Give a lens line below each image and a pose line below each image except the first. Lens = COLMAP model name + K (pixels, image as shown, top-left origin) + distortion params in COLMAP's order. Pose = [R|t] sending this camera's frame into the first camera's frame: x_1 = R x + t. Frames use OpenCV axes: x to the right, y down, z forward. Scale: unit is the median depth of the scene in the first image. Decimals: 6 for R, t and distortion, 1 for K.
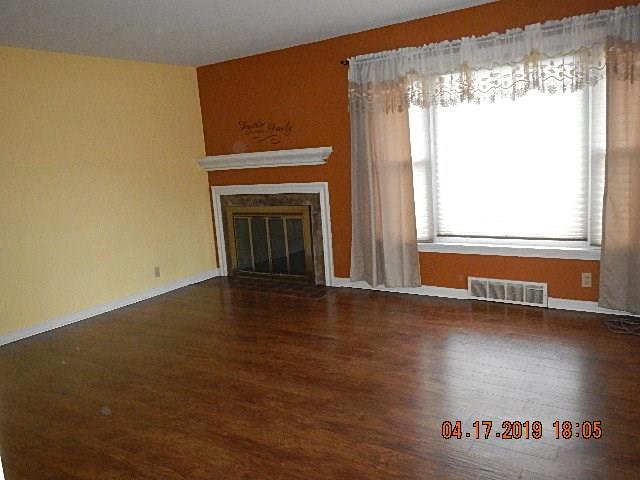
lens RADIAL K [[527.3, 0, 320.0], [0, 527.3, 240.0], [0, 0, 1]] dist [0.007222, -0.002396]
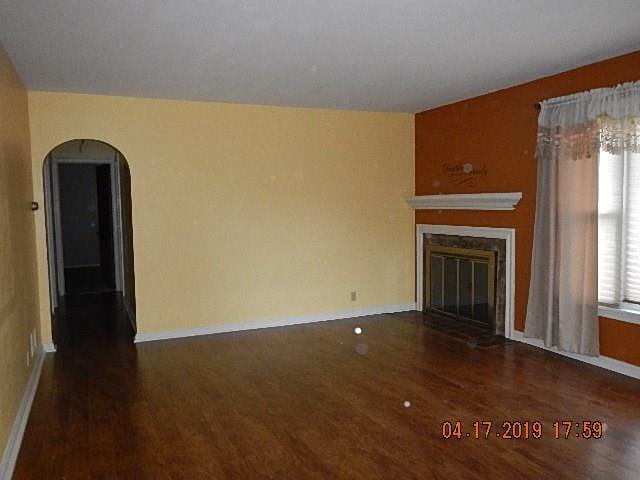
lens RADIAL K [[527.3, 0, 320.0], [0, 527.3, 240.0], [0, 0, 1]] dist [0.007222, -0.002396]
pose [[0.851893, 0.094304, -0.515155, 0.231974], [-0.129797, 0.990983, -0.033232, -0.013547], [0.507377, 0.095176, 0.856452, 0.004282]]
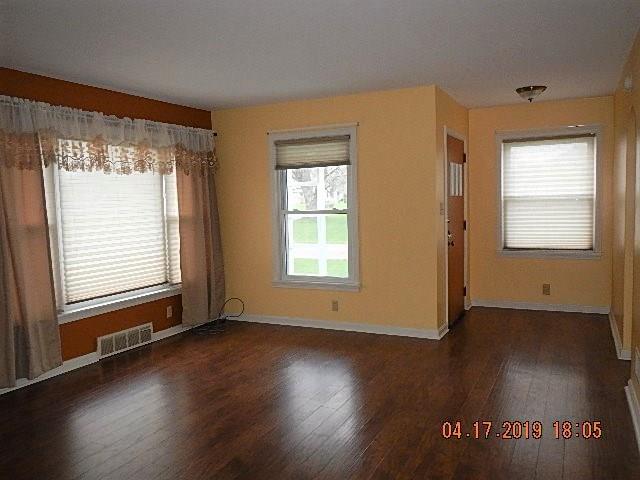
lens RADIAL K [[511.4, 0, 320.0], [0, 511.4, 240.0], [0, 0, 1]] dist [0.008110, 0.002391]
pose [[-0.130486, 0.001485, 0.991449, -0.733239], [0.199422, 0.979600, 0.024779, -0.052469], [-0.971187, 0.200950, -0.128120, 0.650082]]
